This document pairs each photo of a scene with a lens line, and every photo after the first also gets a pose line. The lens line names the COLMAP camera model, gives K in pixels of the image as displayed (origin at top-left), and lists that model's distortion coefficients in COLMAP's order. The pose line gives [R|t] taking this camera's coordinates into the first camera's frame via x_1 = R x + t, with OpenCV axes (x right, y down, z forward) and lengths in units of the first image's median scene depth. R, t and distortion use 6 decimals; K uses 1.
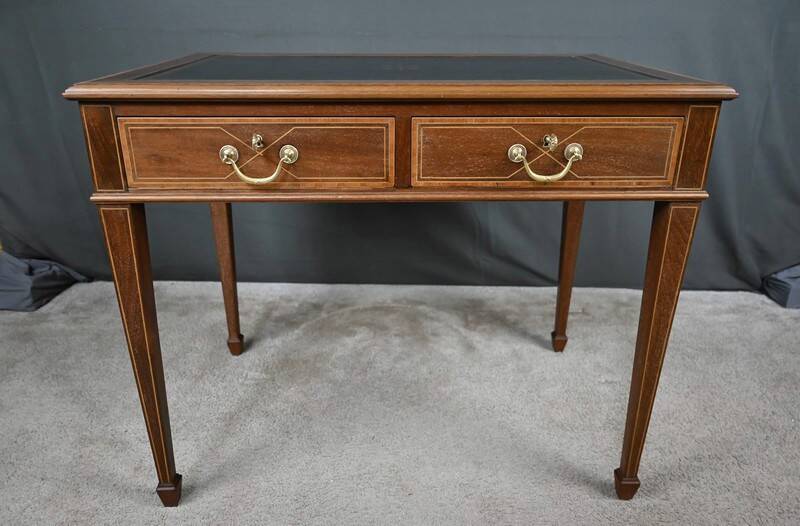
lens RADIAL K [[590.9, 0, 405.6], [0, 590.9, 233.0], [0, 0, 1]] dist [0.001602, -0.000631]
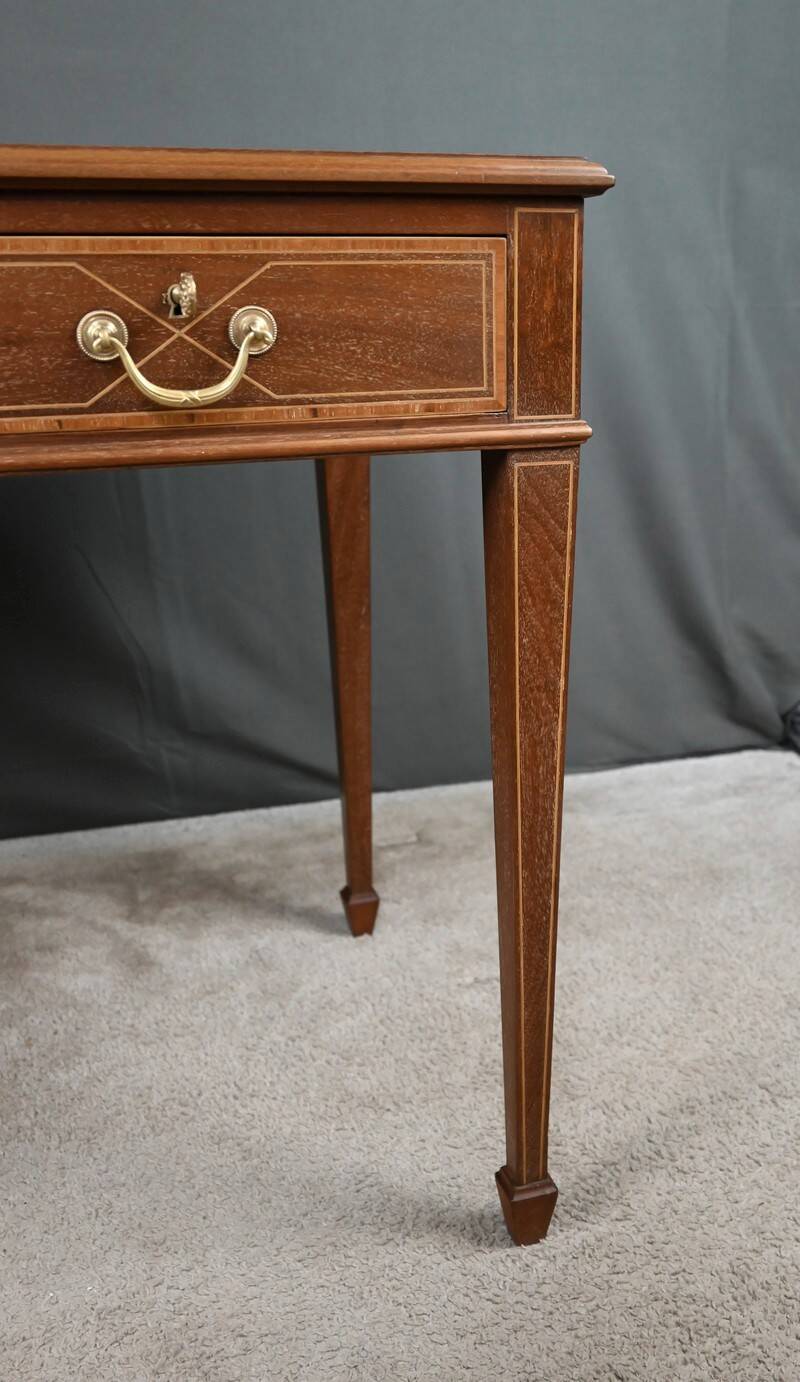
lens RADIAL K [[1329.7, 0, 494.1], [0, 1329.7, 629.9], [0, 0, 1]] dist [-0.001777, 0.000000]
pose [[0.944131, -0.095513, 0.315428, 0.082160], [0.128198, 0.988142, -0.084503, 0.089800], [-0.303616, 0.120219, 0.945180, 0.087860]]
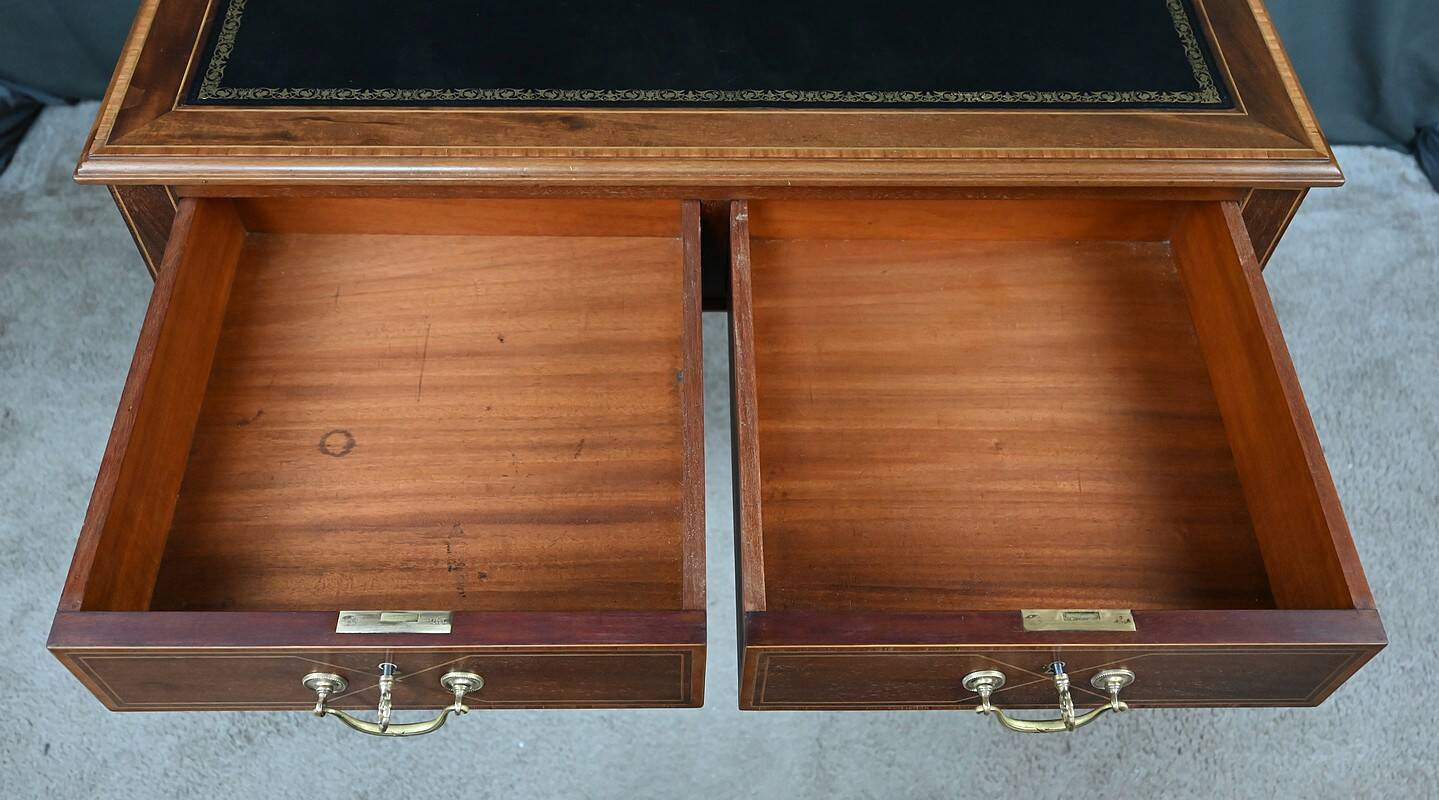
lens RADIAL K [[1281.4, 0, 721.1], [0, 1281.4, 398.7], [0, 0, 1]] dist [0.001038, 0.012763]
pose [[0.999719, 0.015413, 0.018035, -0.009937], [-0.022670, 0.844669, 0.534808, -0.393659], [-0.006991, -0.535067, 0.844781, -0.058683]]
